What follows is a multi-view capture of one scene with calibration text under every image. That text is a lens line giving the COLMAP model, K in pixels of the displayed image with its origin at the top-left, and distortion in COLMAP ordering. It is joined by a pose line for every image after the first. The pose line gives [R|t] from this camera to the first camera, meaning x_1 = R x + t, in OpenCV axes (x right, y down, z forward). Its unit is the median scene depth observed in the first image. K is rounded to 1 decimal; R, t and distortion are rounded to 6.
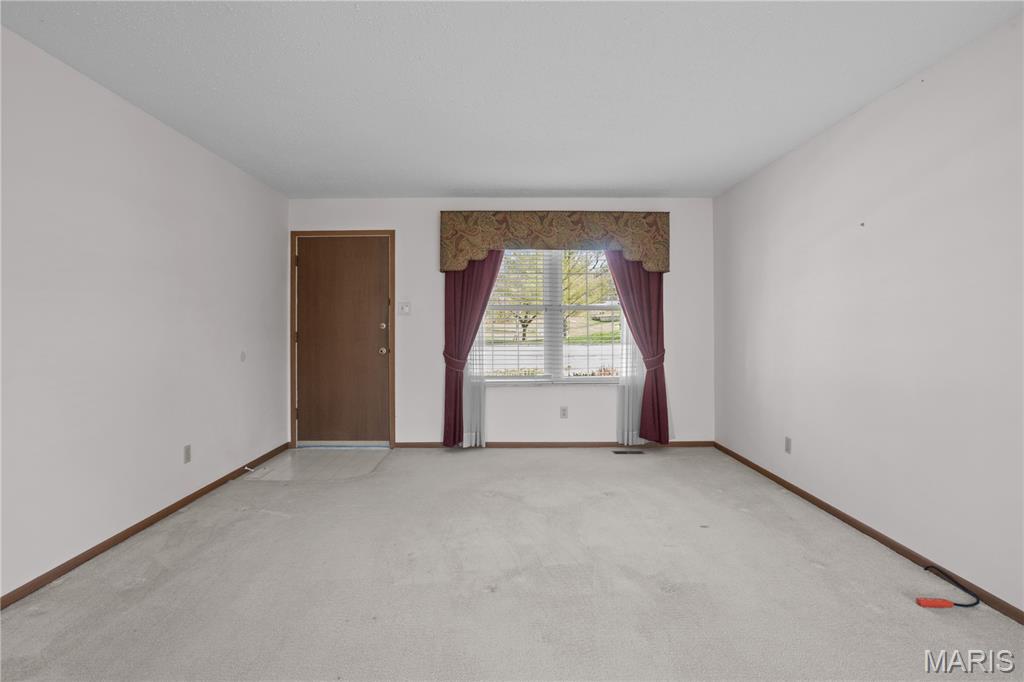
lens RADIAL K [[477.9, 0, 503.6], [0, 477.9, 322.9], [0, 0, 1]] dist [-0.014046, 0.002793]
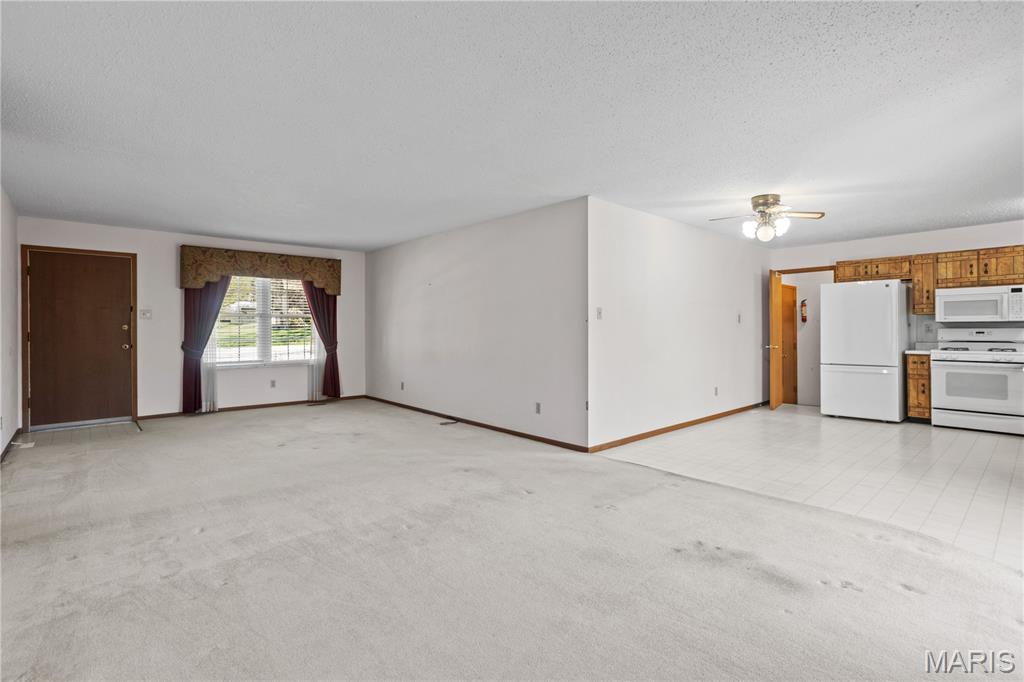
lens RADIAL K [[477.9, 0, 513.5], [0, 477.9, 332.9], [0, 0, 1]] dist [-0.014046, 0.002793]
pose [[0.727860, -0.005631, 0.685703, -0.366979], [-0.010900, 0.999745, 0.019780, -0.015651], [-0.685639, -0.021871, 0.727613, -0.650171]]
